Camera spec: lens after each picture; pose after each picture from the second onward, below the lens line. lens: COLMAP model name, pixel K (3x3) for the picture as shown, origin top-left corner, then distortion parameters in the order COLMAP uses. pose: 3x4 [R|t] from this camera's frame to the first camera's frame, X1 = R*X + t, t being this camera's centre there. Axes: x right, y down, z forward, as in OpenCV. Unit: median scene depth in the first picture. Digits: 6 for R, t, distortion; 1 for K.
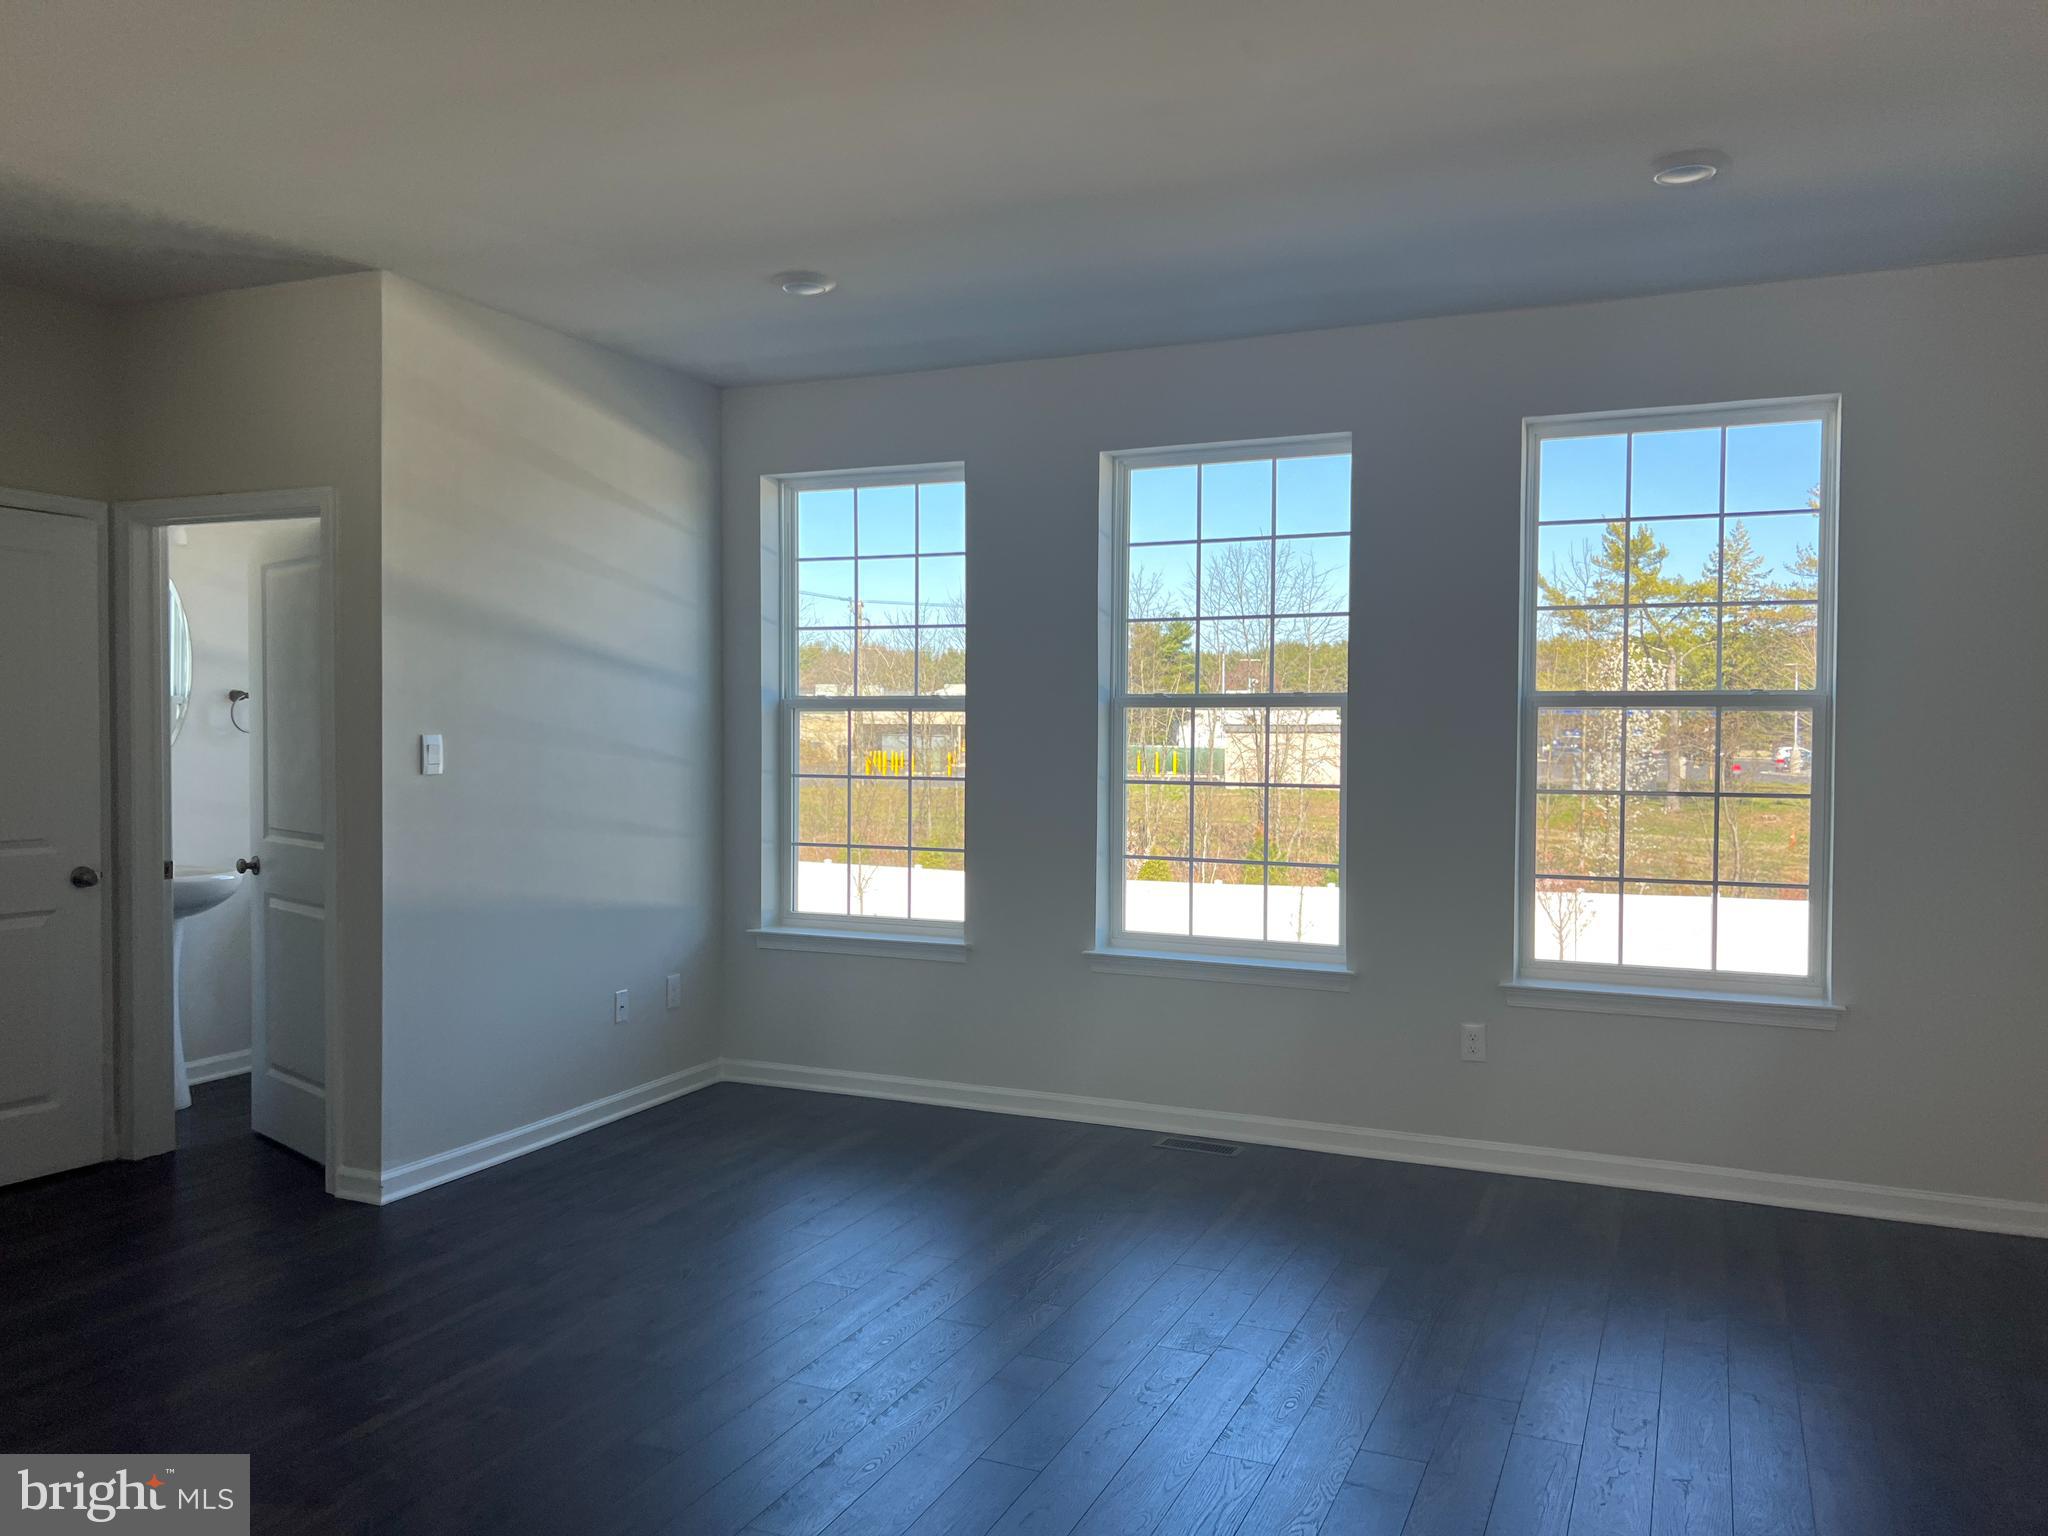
lens RADIAL K [[1506.9, 0, 1037.4], [0, 1506.9, 769.8], [0, 0, 1]] dist [0.008148, -0.001721]
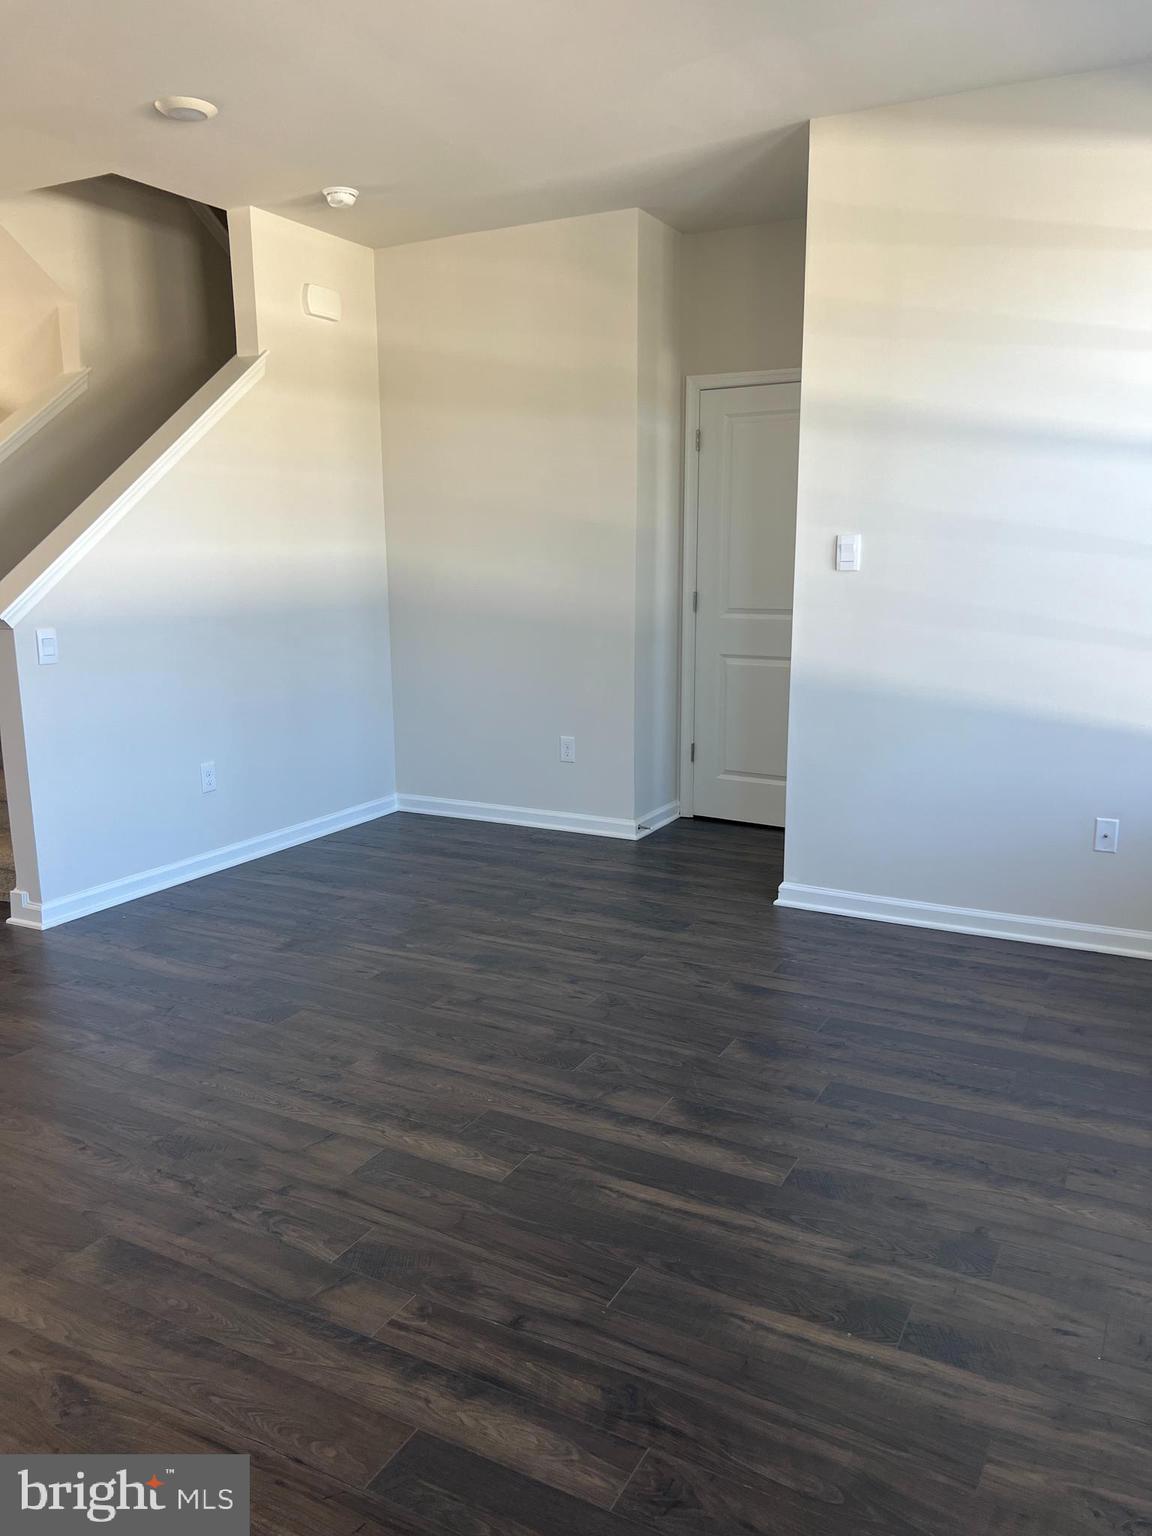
lens RADIAL K [[1130.1, 0, 576.0], [0, 1130.1, 768.0], [0, 0, 1]] dist [0.008148, -0.001721]
pose [[-0.086567, 0.197608, -0.976451, 0.501542], [-0.023065, 0.979471, 0.200263, -0.017676], [0.995979, 0.039858, -0.080232, 0.871313]]
